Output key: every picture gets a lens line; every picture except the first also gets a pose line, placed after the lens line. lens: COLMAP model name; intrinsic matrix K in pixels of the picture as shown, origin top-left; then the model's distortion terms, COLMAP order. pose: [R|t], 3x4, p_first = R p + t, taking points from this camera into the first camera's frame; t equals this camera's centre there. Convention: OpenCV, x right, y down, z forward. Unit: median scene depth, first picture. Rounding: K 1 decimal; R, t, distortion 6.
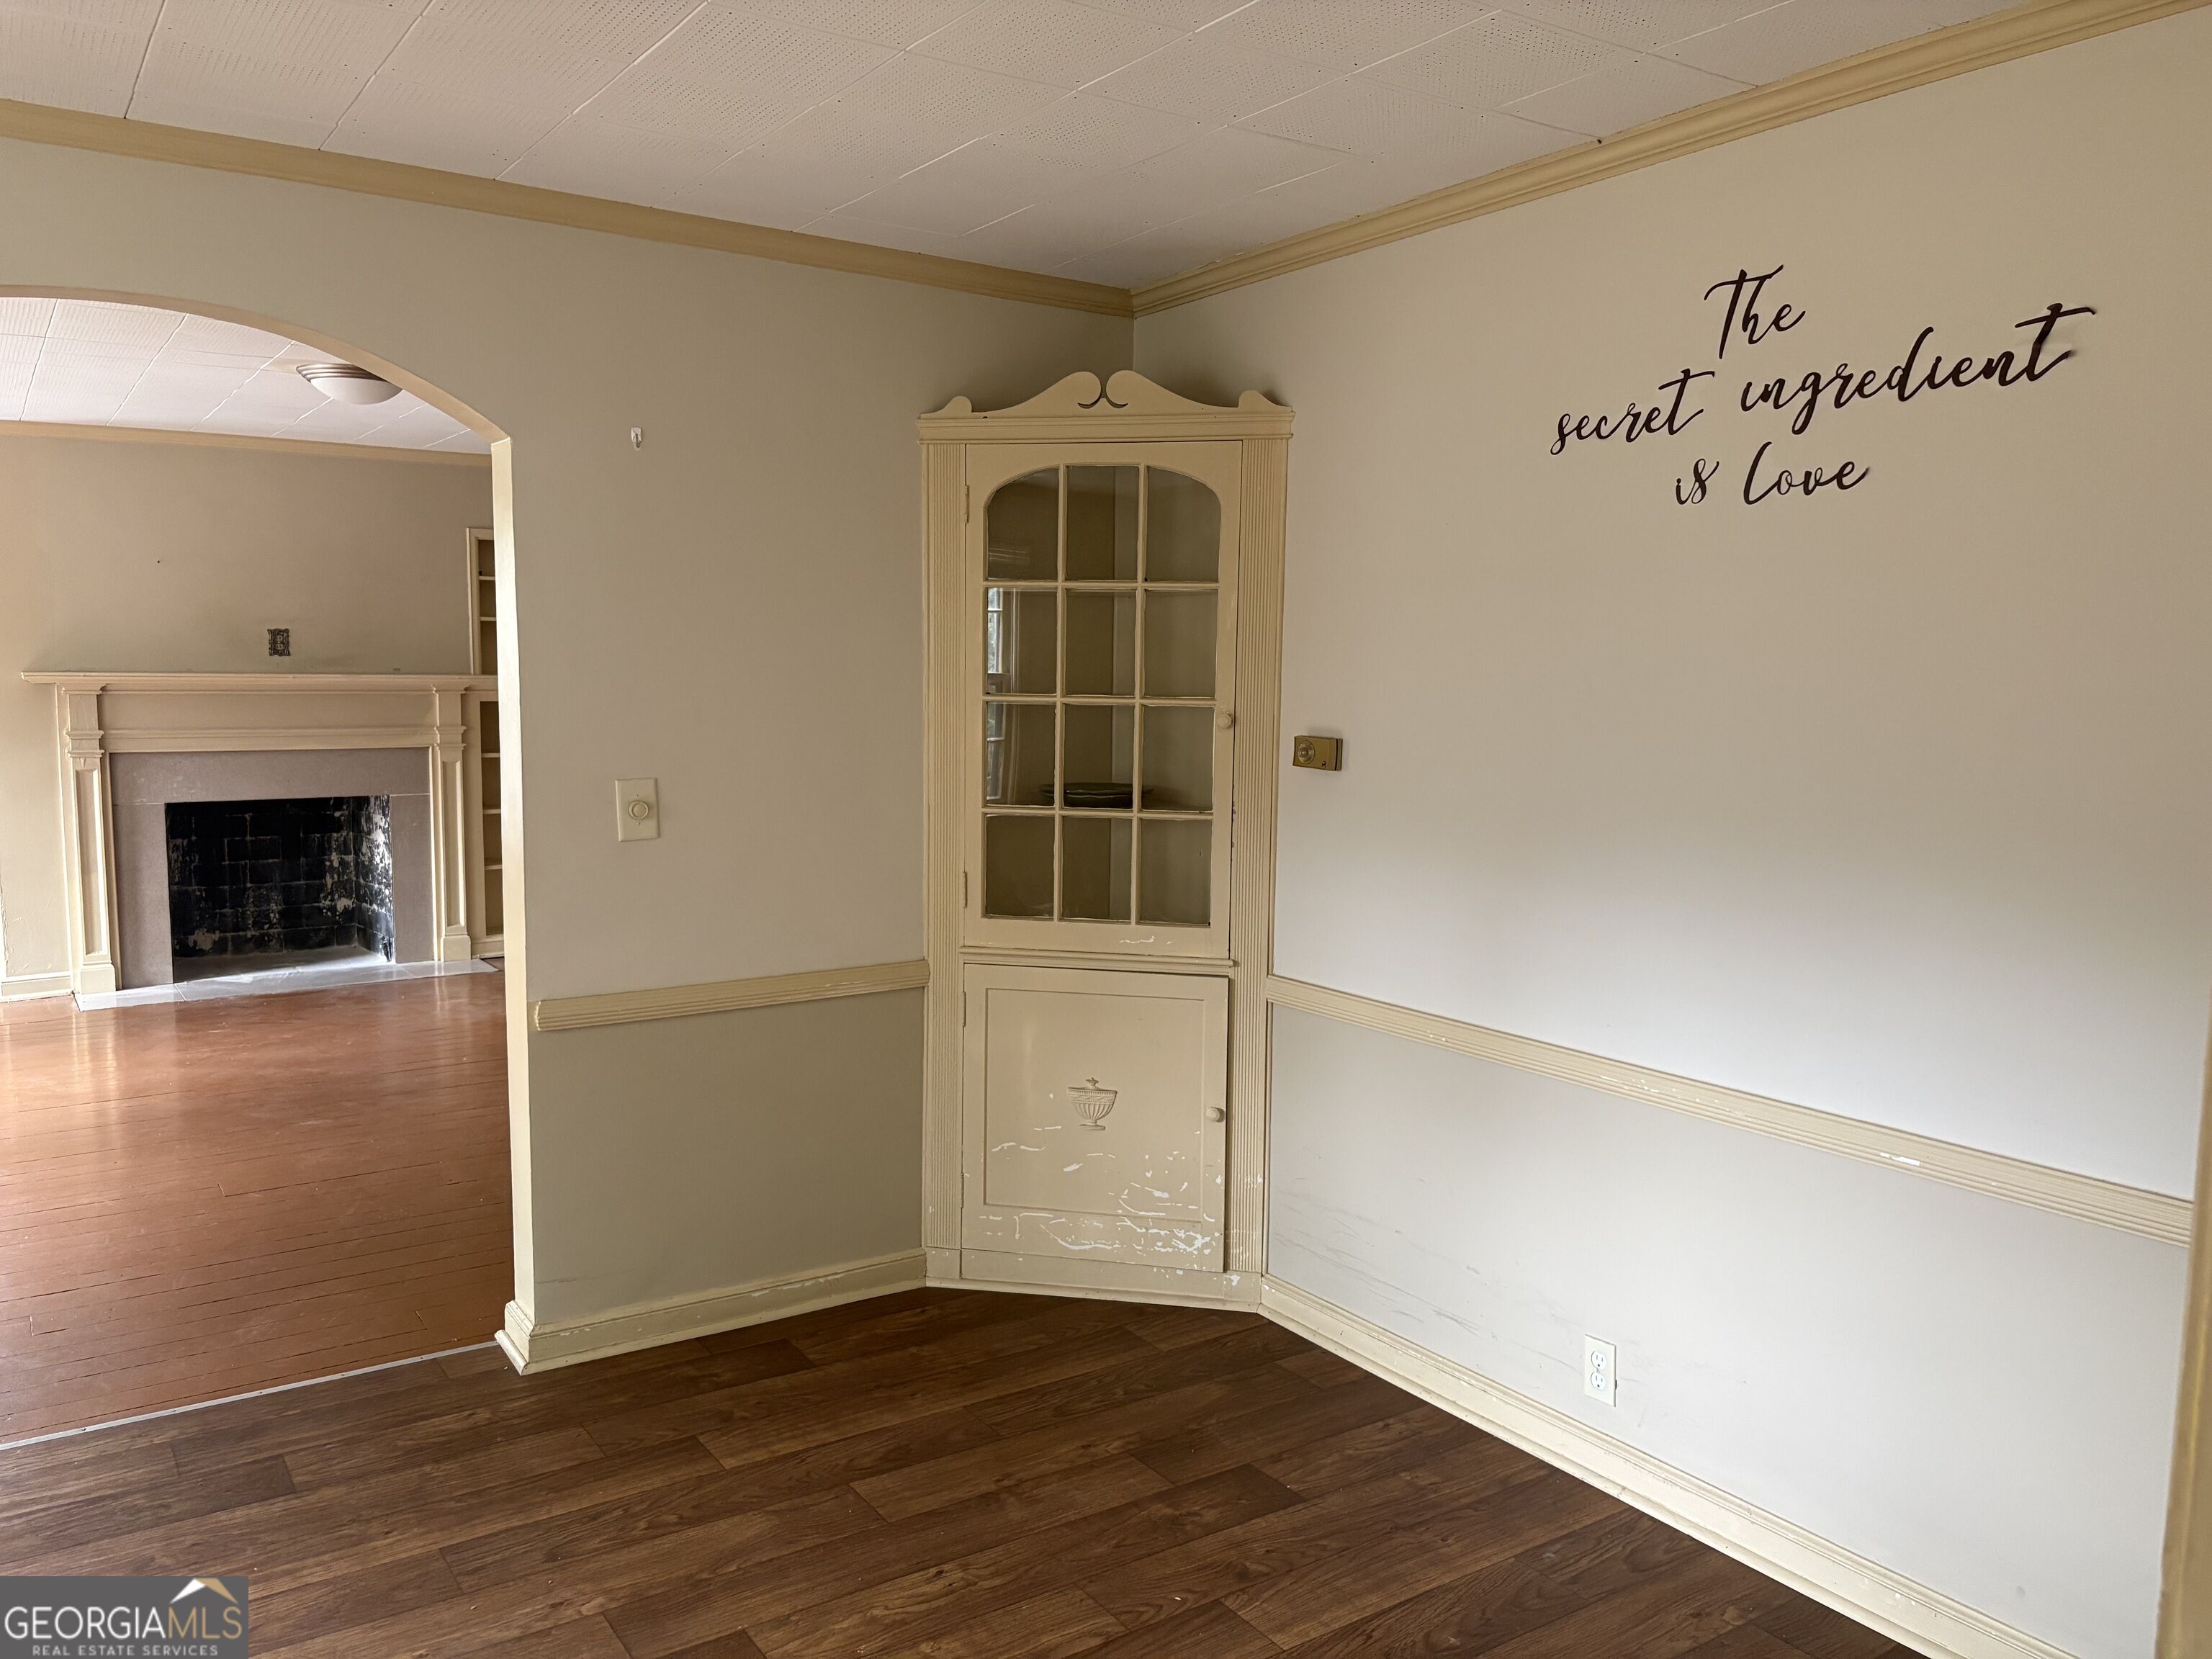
lens RADIAL K [[1679.3, 0, 1107.4], [0, 1679.3, 829.3], [0, 0, 1]] dist [0.034189, -0.023597]
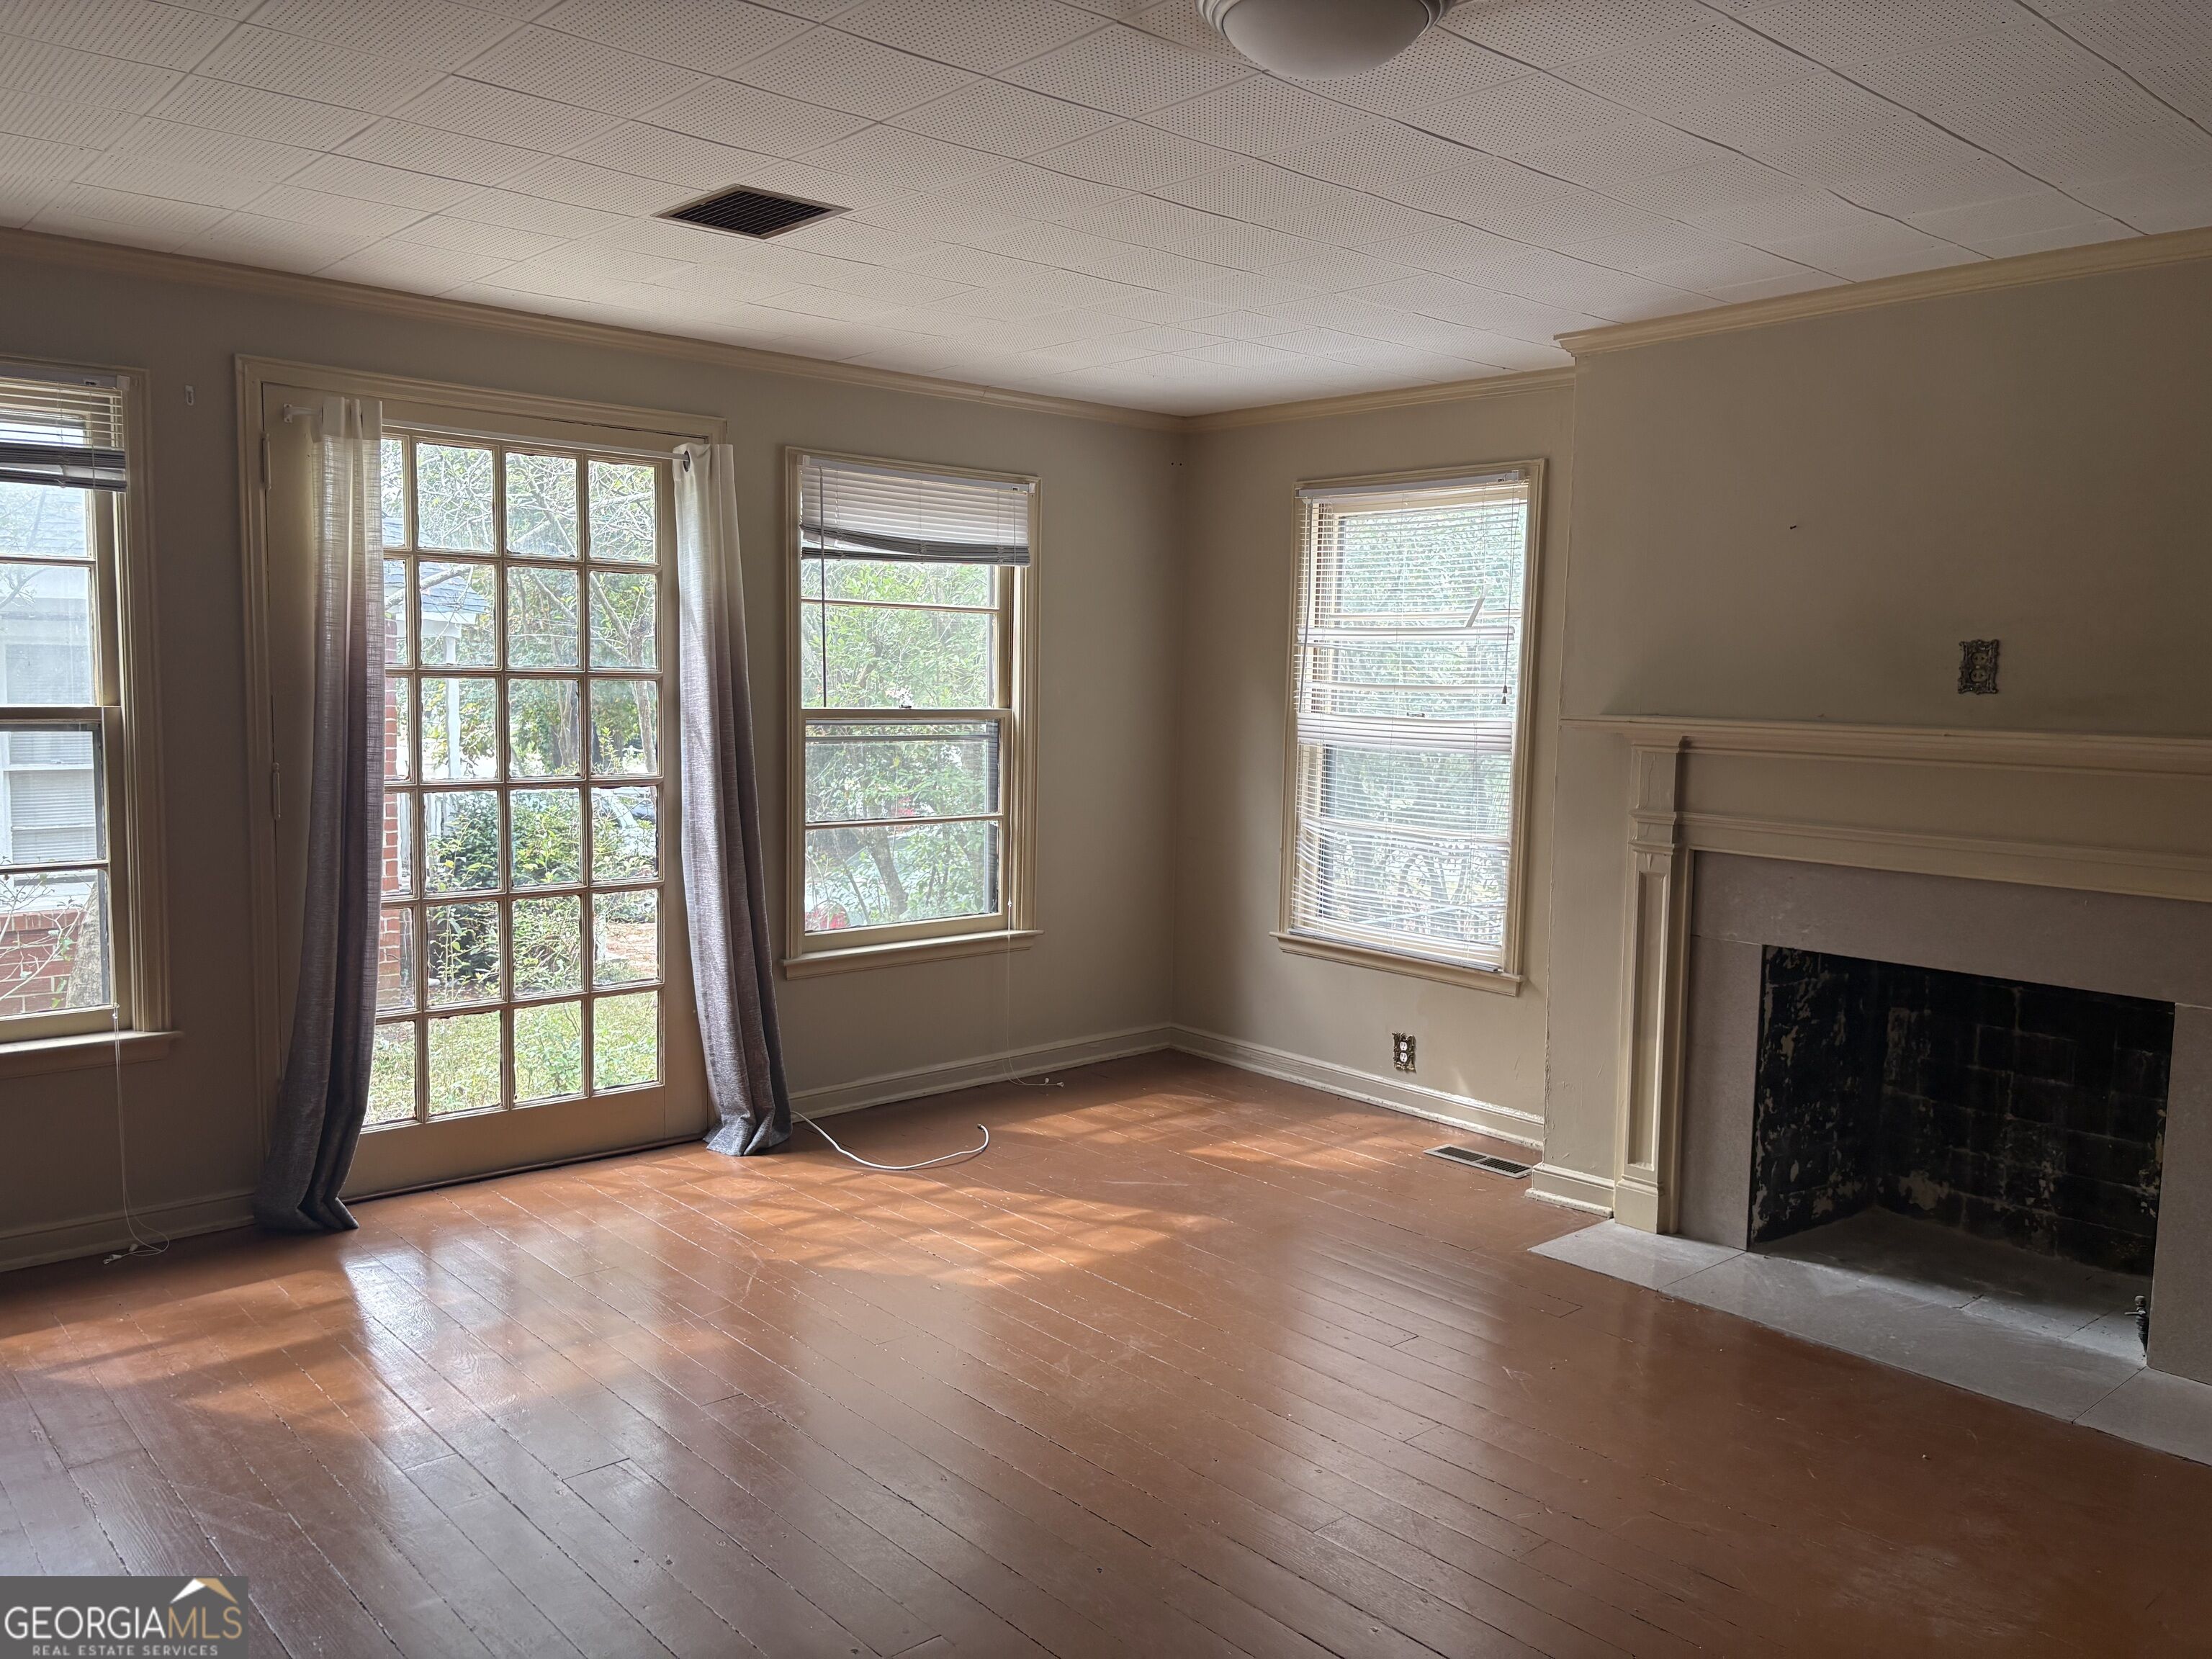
lens RADIAL K [[1679.3, 0, 1112.5], [0, 1679.3, 826.9], [0, 0, 1]] dist [0.034189, -0.023597]
pose [[0.135029, 0.083742, -0.987297, -0.019199], [-0.118964, 0.990584, 0.067751, -0.068113], [0.983674, 0.108304, 0.143720, 0.693277]]
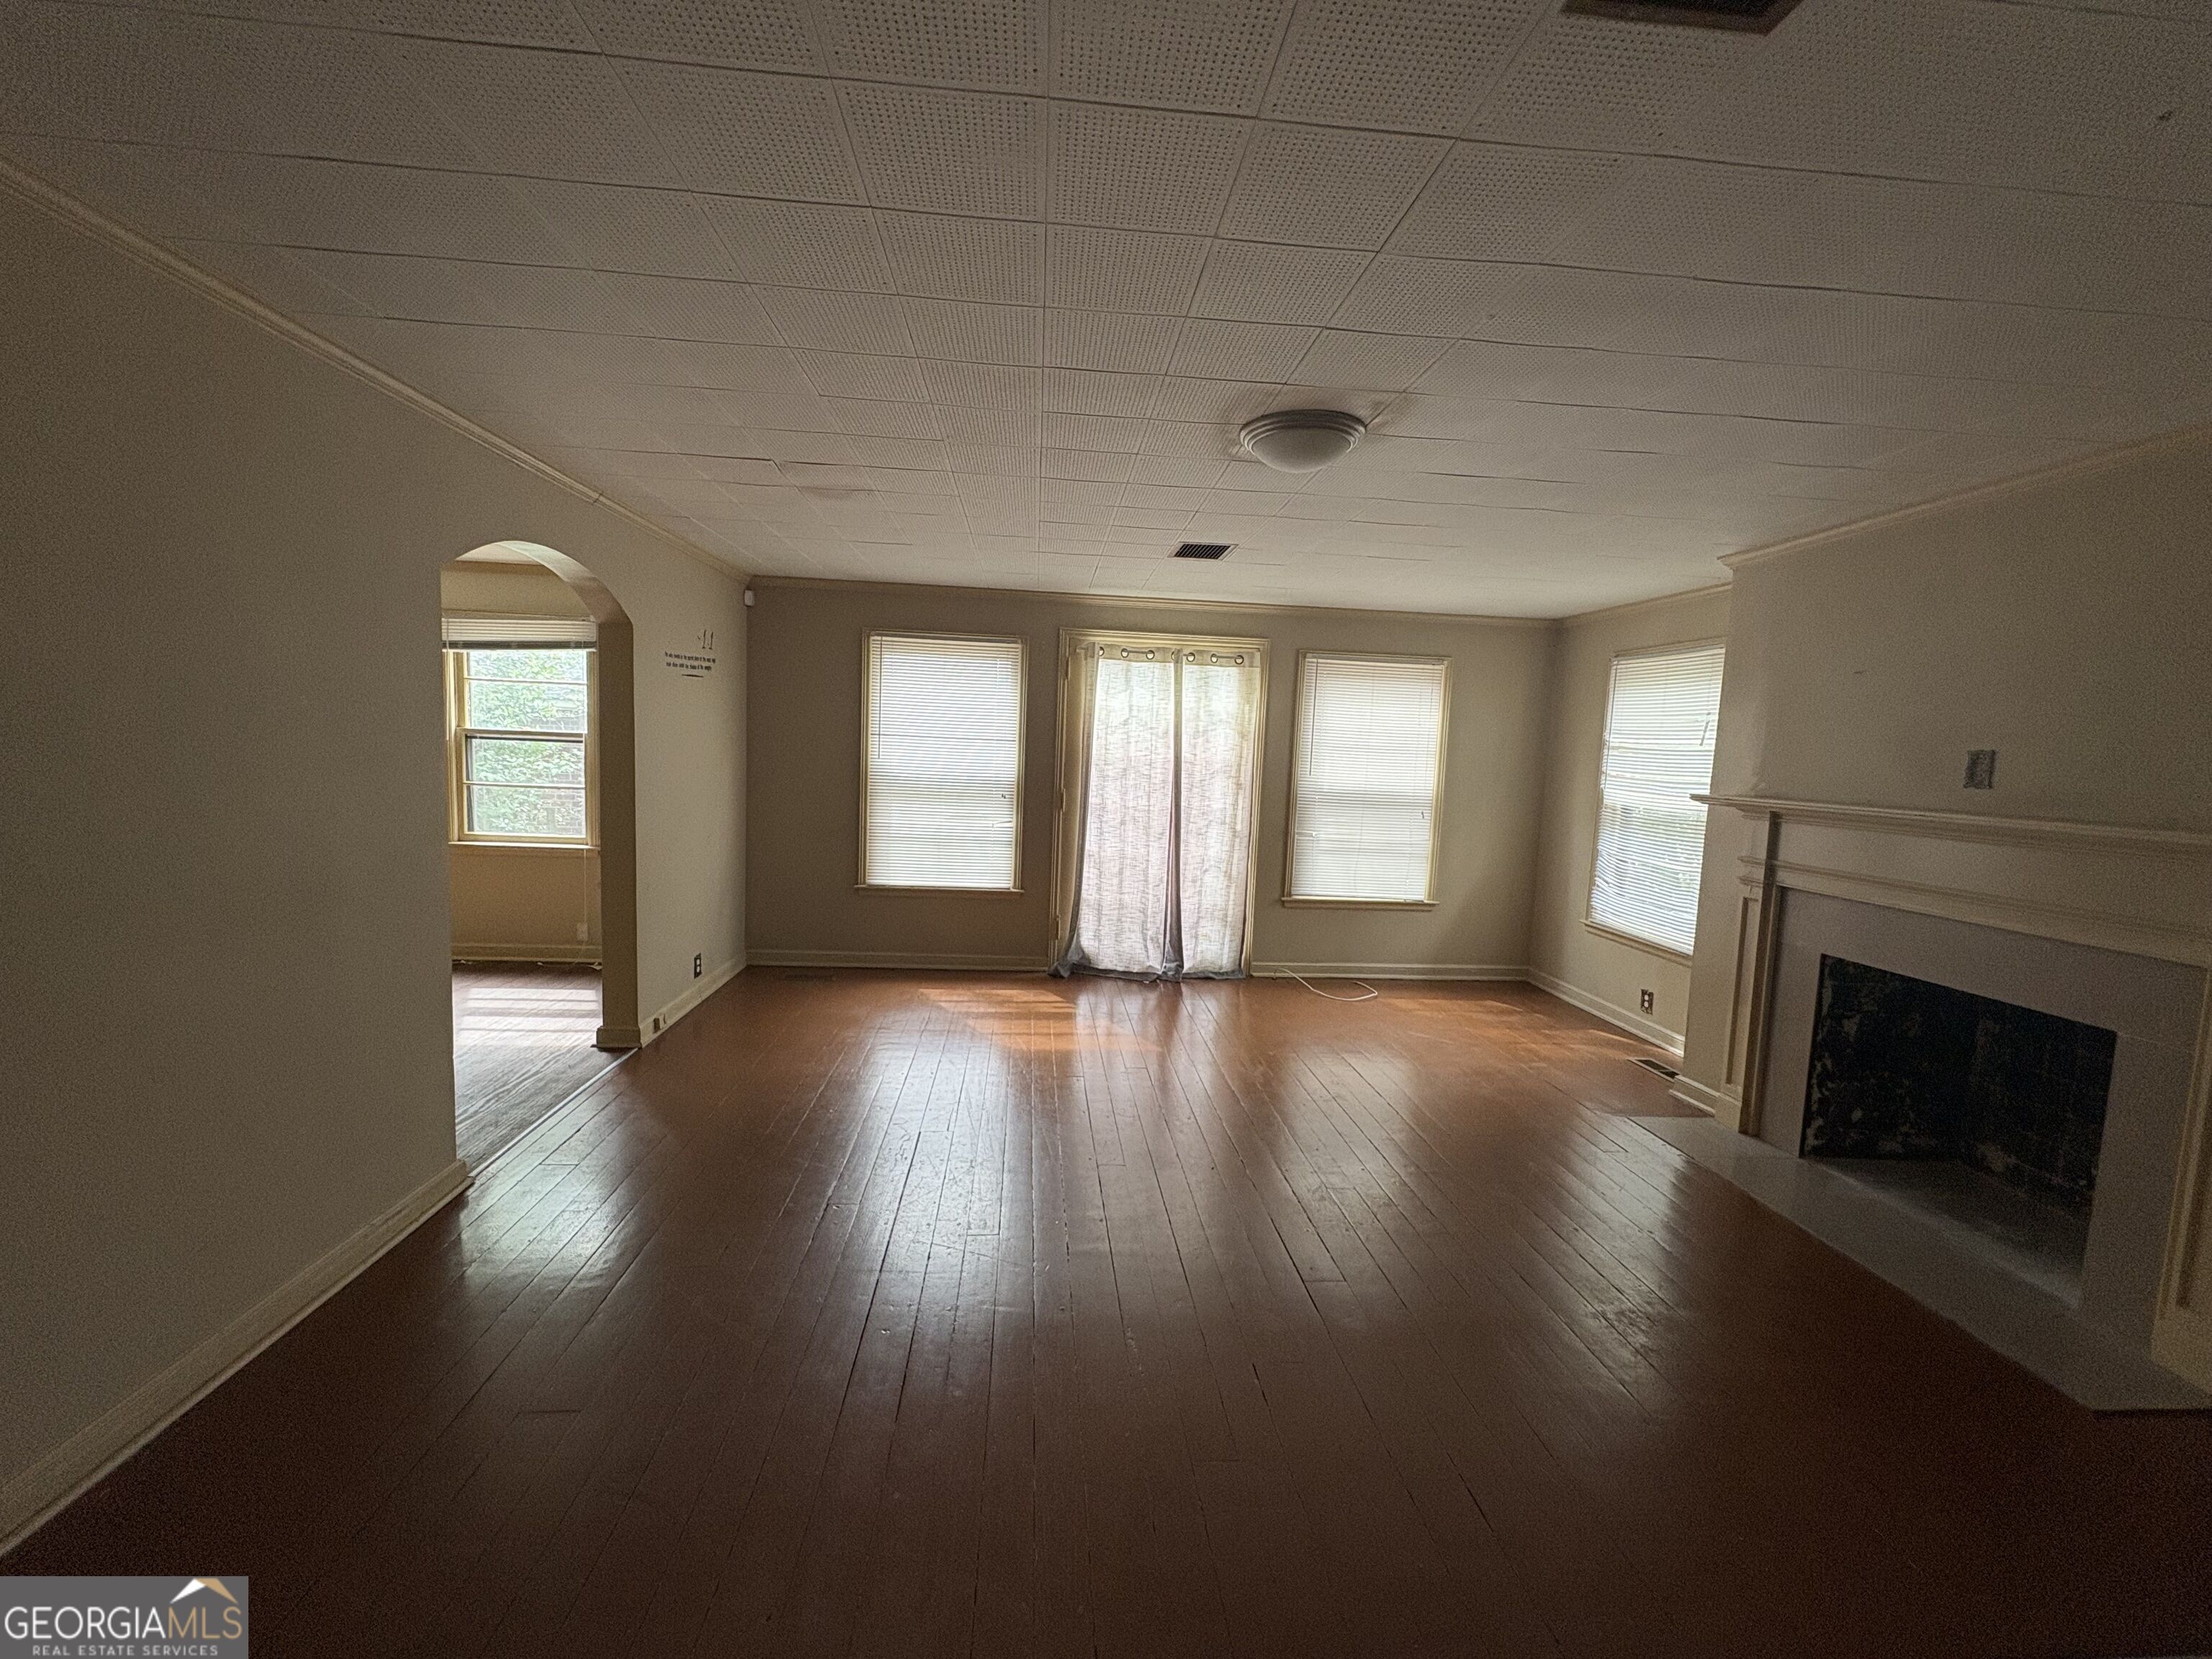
lens RADIAL K [[882.9, 0, 1096.2], [0, 882.9, 823.0], [0, 0, 1]] dist [-0.001745, 0.000028]
pose [[-0.492987, 0.044827, -0.868881, 0.011848], [-0.135431, 0.982545, 0.127532, -0.087759], [0.859431, 0.180545, -0.478311, 0.885620]]
